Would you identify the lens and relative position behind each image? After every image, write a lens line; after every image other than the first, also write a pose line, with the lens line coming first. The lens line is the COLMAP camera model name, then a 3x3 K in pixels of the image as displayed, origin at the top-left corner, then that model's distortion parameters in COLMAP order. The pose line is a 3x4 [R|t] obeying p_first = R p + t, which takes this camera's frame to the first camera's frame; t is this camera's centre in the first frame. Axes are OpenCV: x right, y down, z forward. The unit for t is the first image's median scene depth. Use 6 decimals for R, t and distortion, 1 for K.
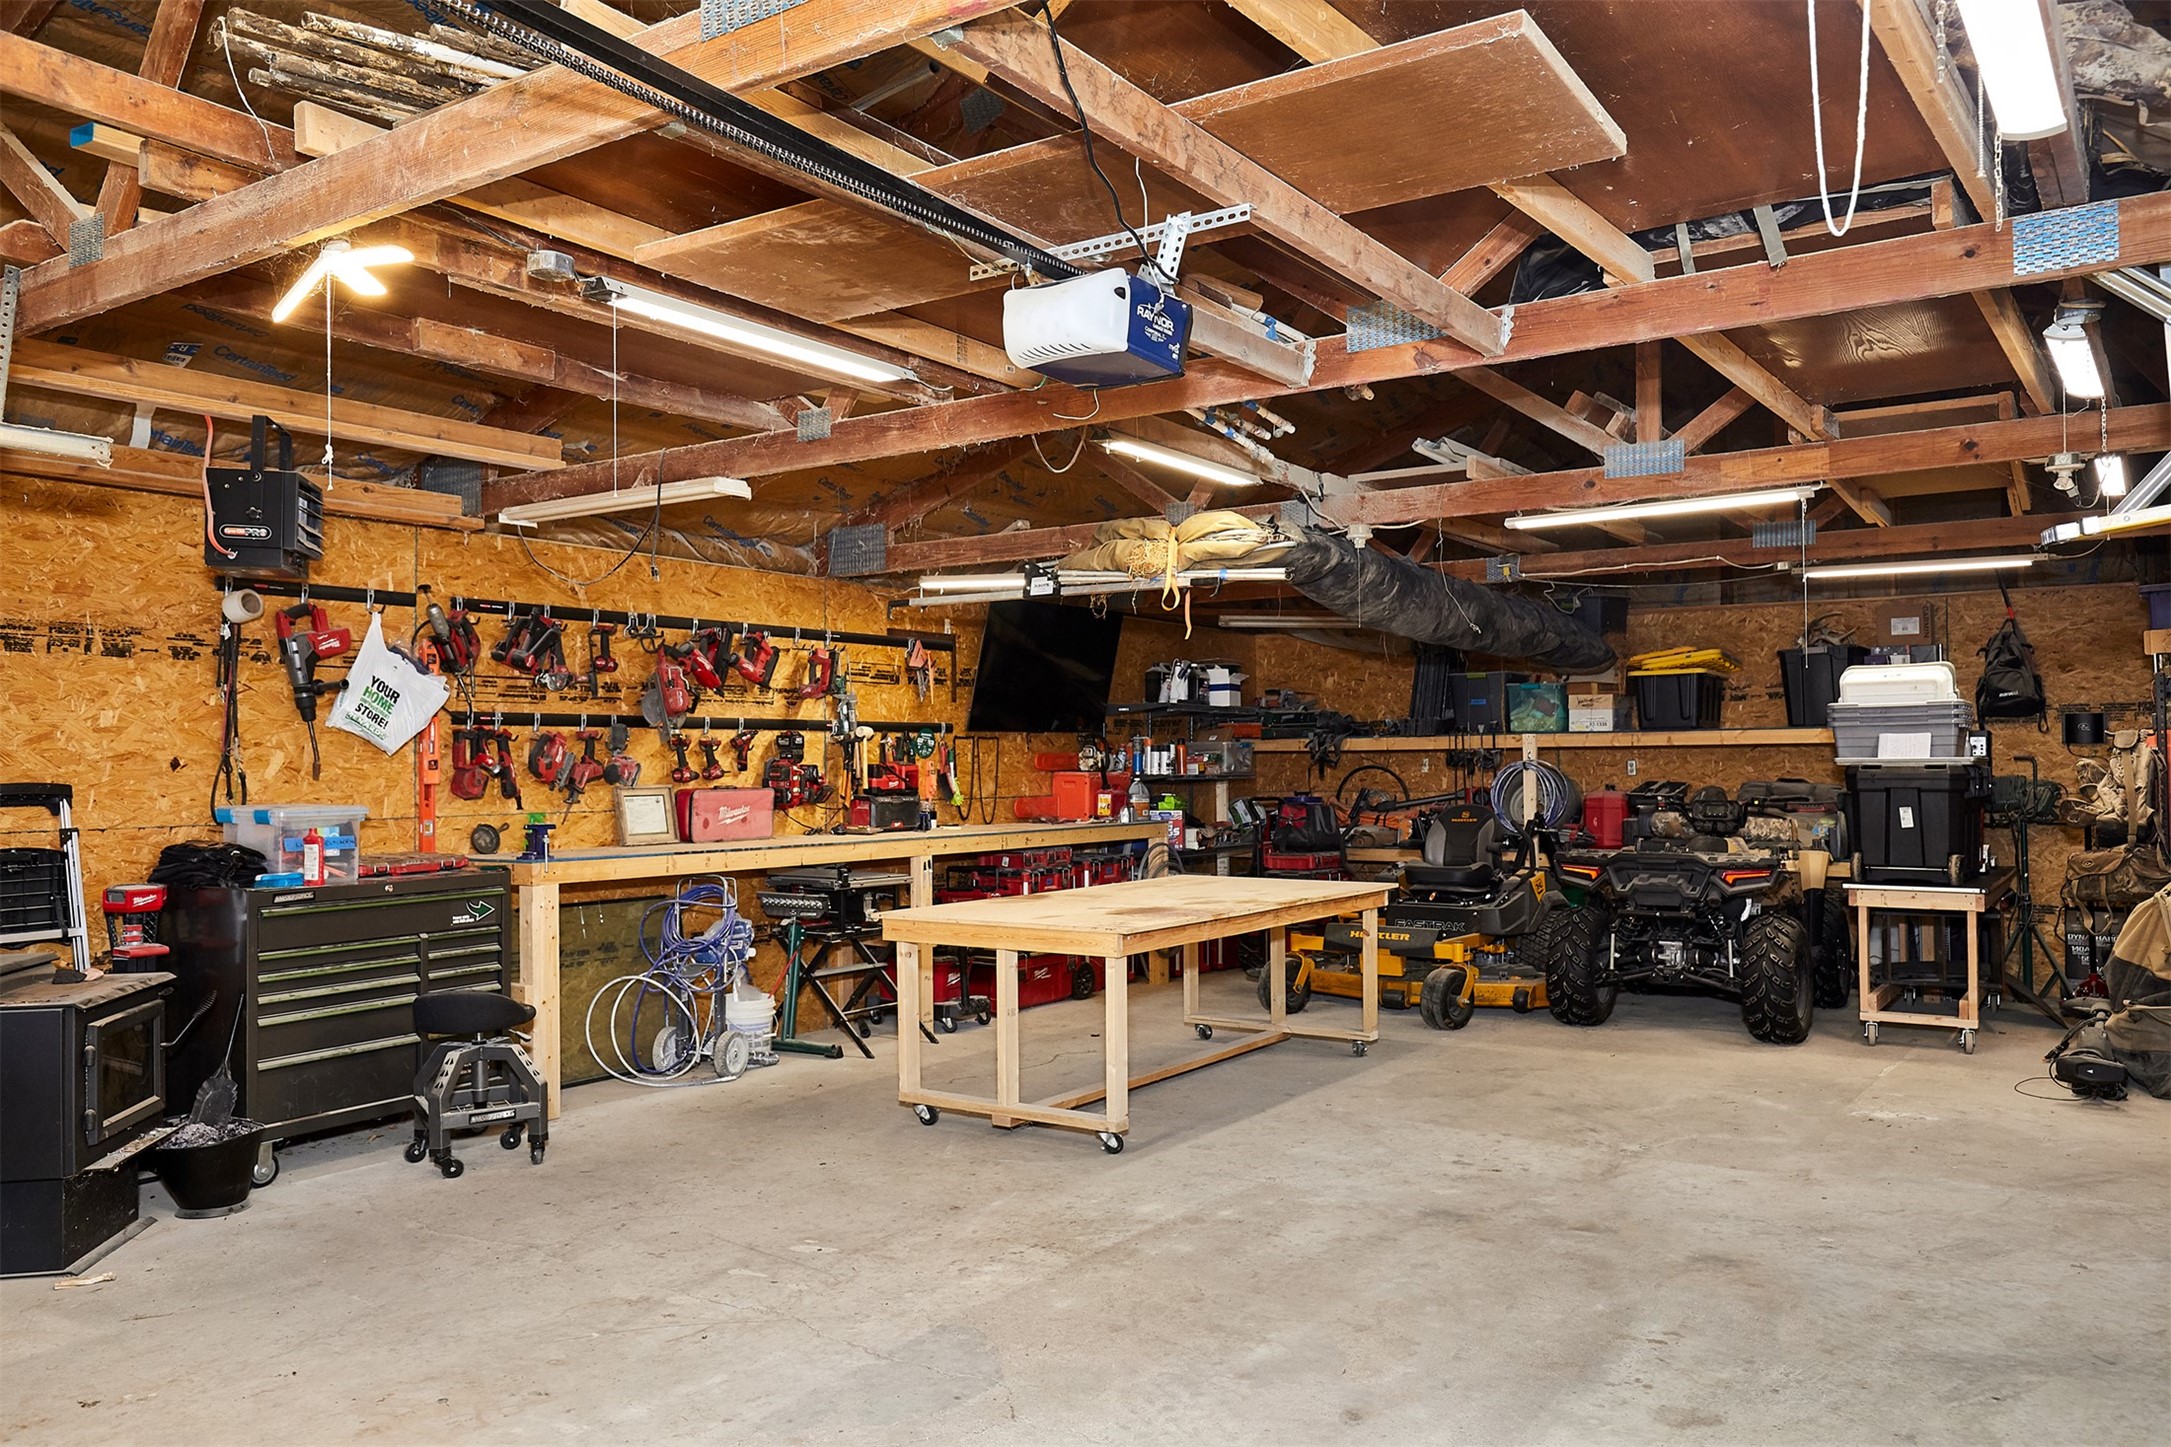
lens RADIAL K [[1618.9, 0, 1087.5], [0, 1618.9, 749.3], [0, 0, 1]] dist [0.016169, 0.001659]
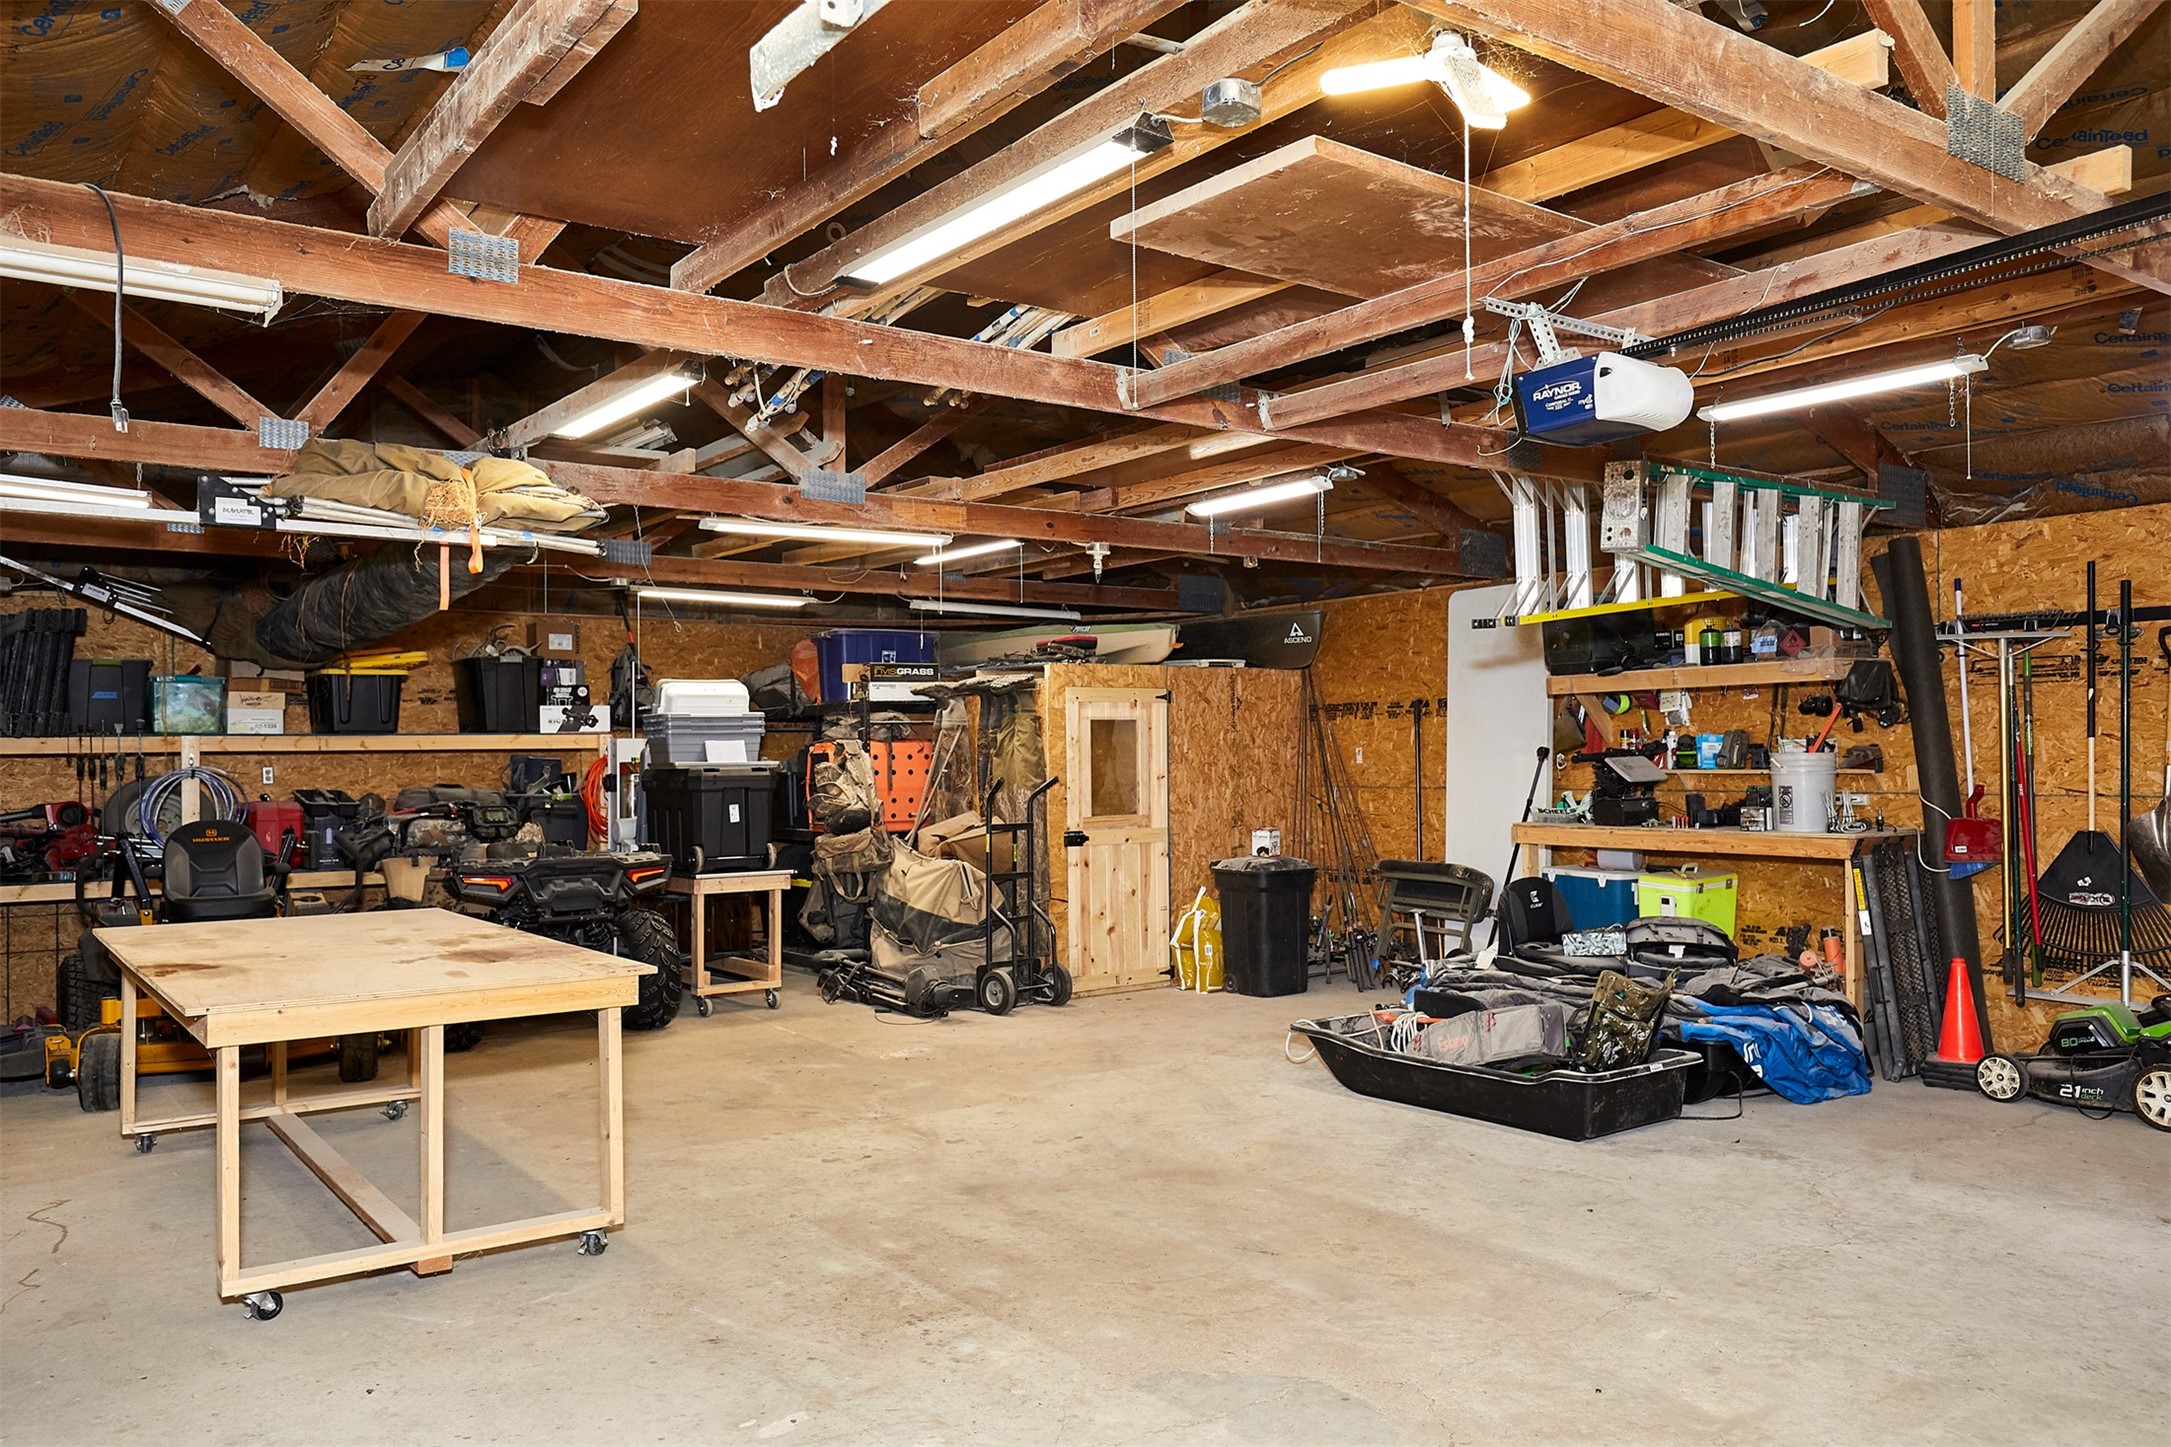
lens RADIAL K [[1618.9, 0, 1087.5], [0, 1618.9, 749.3], [0, 0, 1]] dist [0.016169, 0.001659]
pose [[0.334208, 0.007003, 0.942473, -0.754443], [-0.000867, 0.999974, -0.007123, 0.006512], [-0.942499, 0.001563, 0.334206, 0.574711]]
